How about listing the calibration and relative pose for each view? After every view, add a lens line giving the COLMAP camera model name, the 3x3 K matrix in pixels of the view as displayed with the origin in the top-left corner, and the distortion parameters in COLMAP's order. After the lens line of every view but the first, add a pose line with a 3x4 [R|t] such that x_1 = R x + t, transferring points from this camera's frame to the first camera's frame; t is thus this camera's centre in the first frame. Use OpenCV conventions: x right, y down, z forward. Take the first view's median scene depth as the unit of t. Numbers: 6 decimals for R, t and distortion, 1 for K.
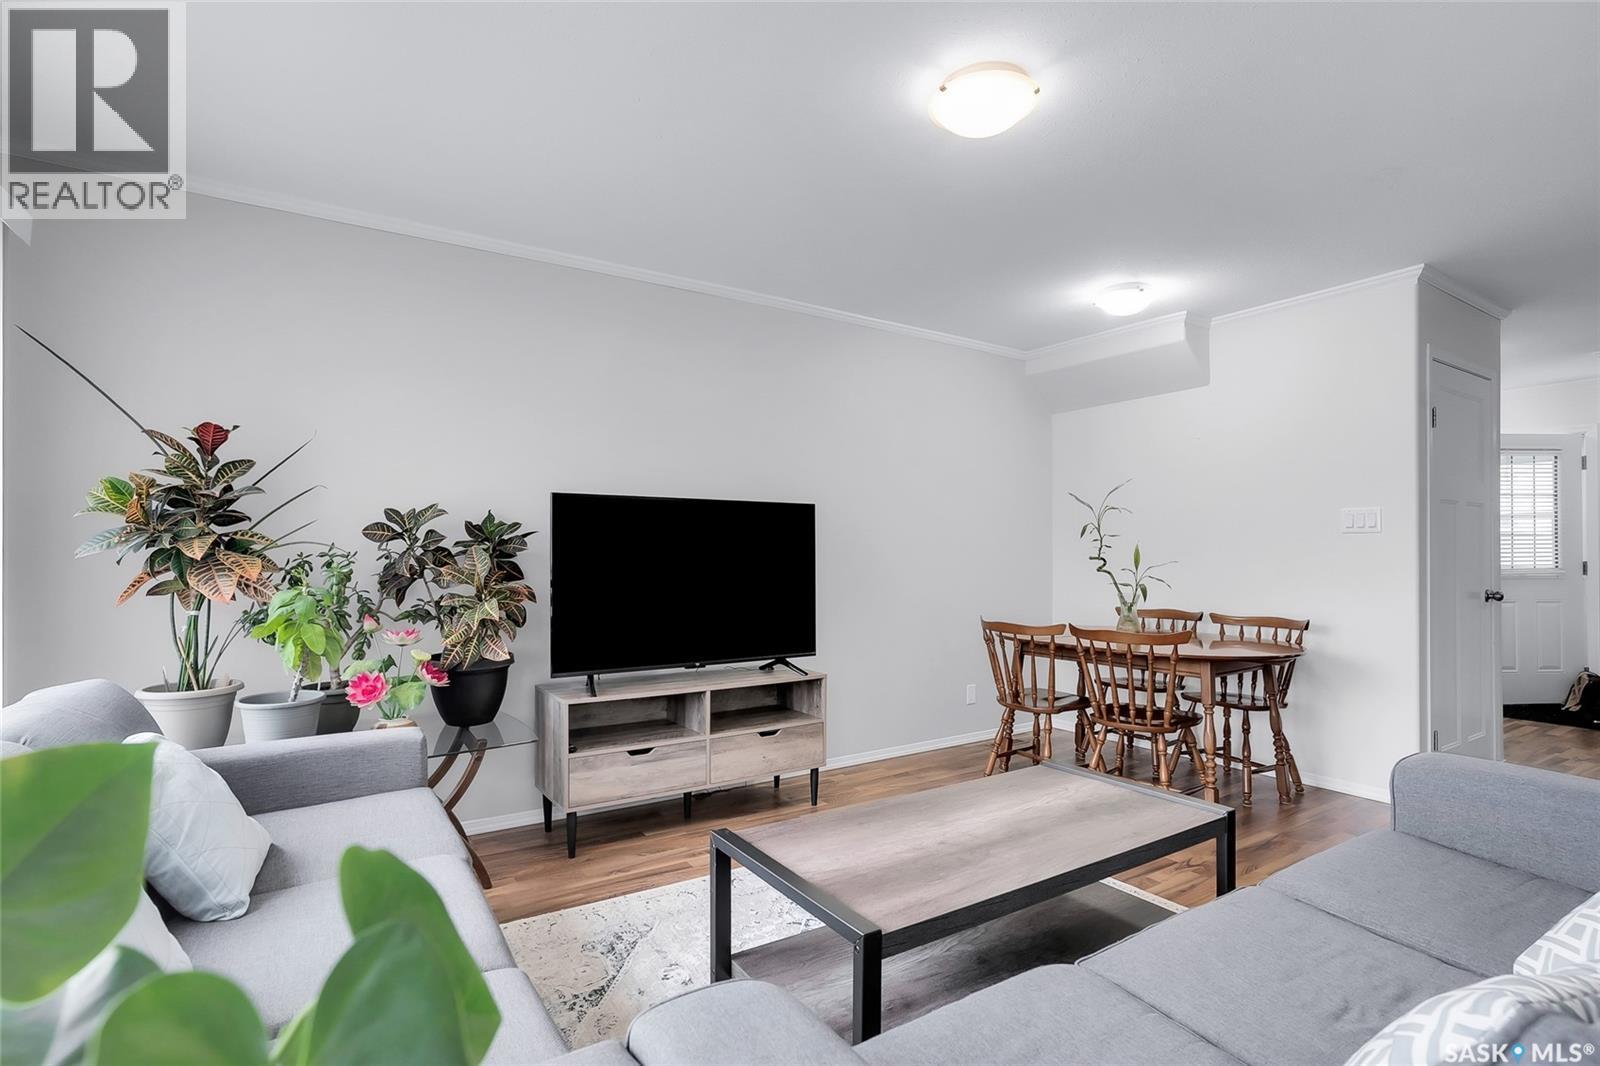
lens RADIAL K [[763.0, 0, 802.5], [0, 763.0, 542.6], [0, 0, 1]] dist [-0.026848, 0.017522]
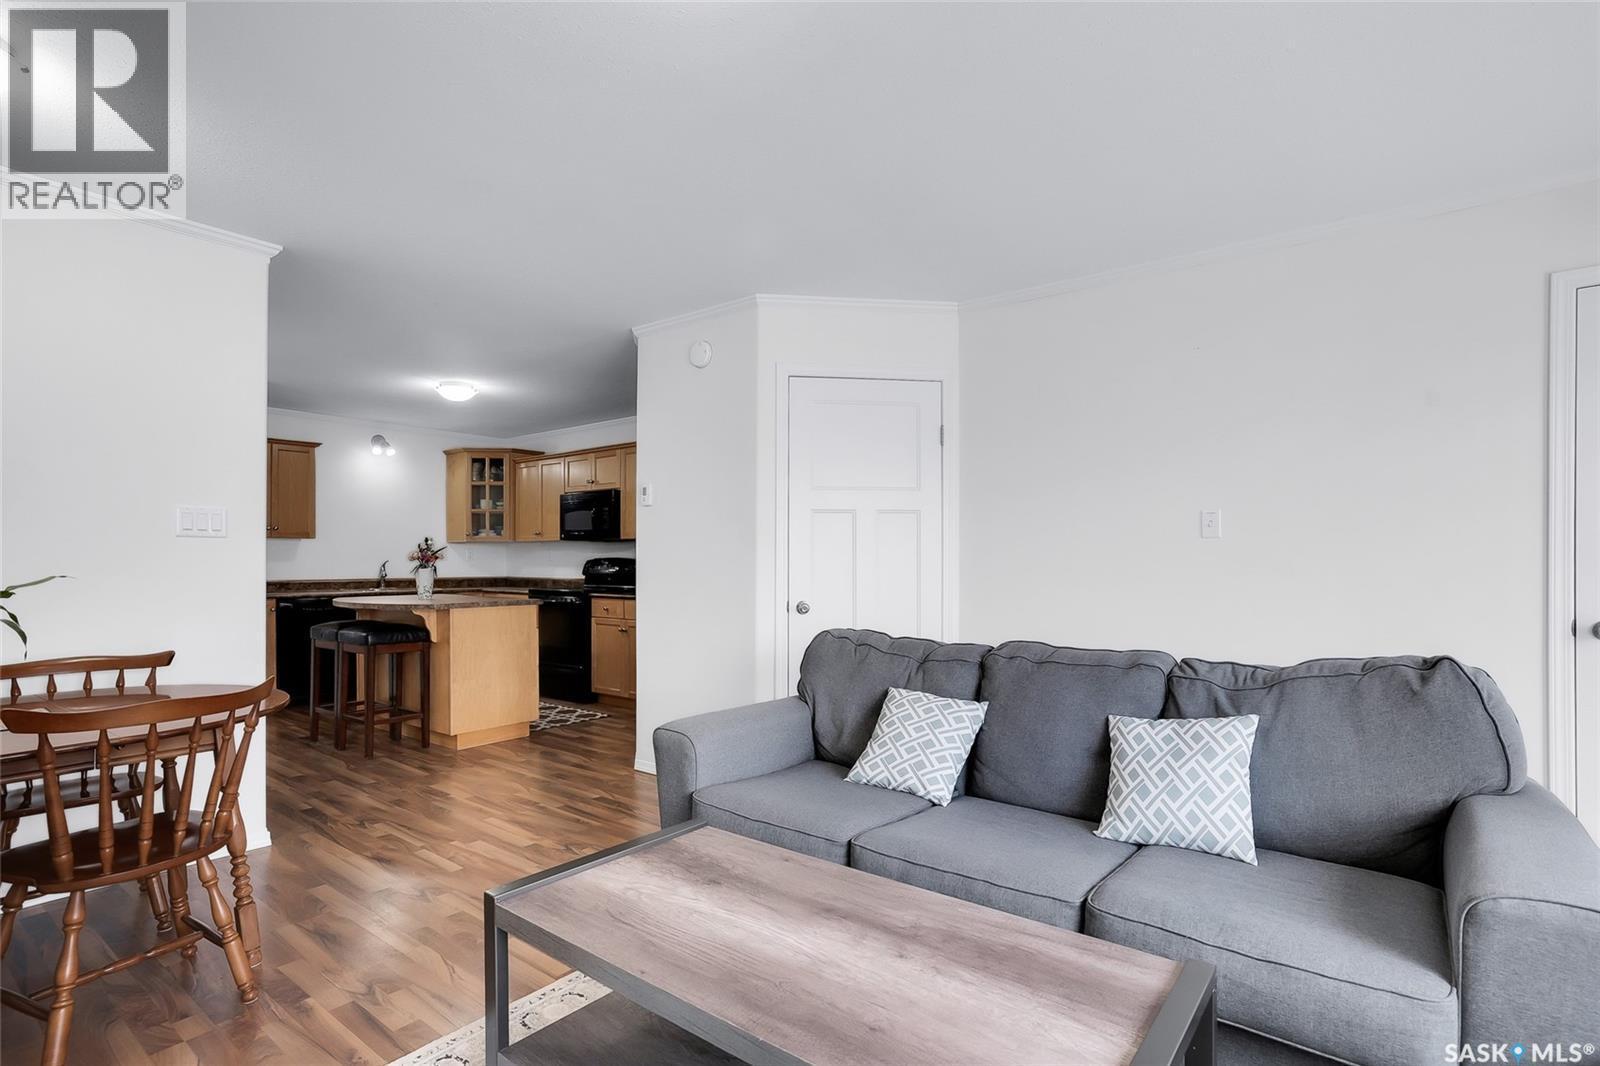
lens RADIAL K [[763.0, 0, 794.1], [0, 763.0, 574.4], [0, 0, 1]] dist [-0.026848, 0.017522]
pose [[-0.311058, -0.015055, 0.950272, -0.417372], [-0.016341, 0.999811, 0.010491, 0.014750], [-0.950250, -0.012265, -0.311245, 1.159877]]
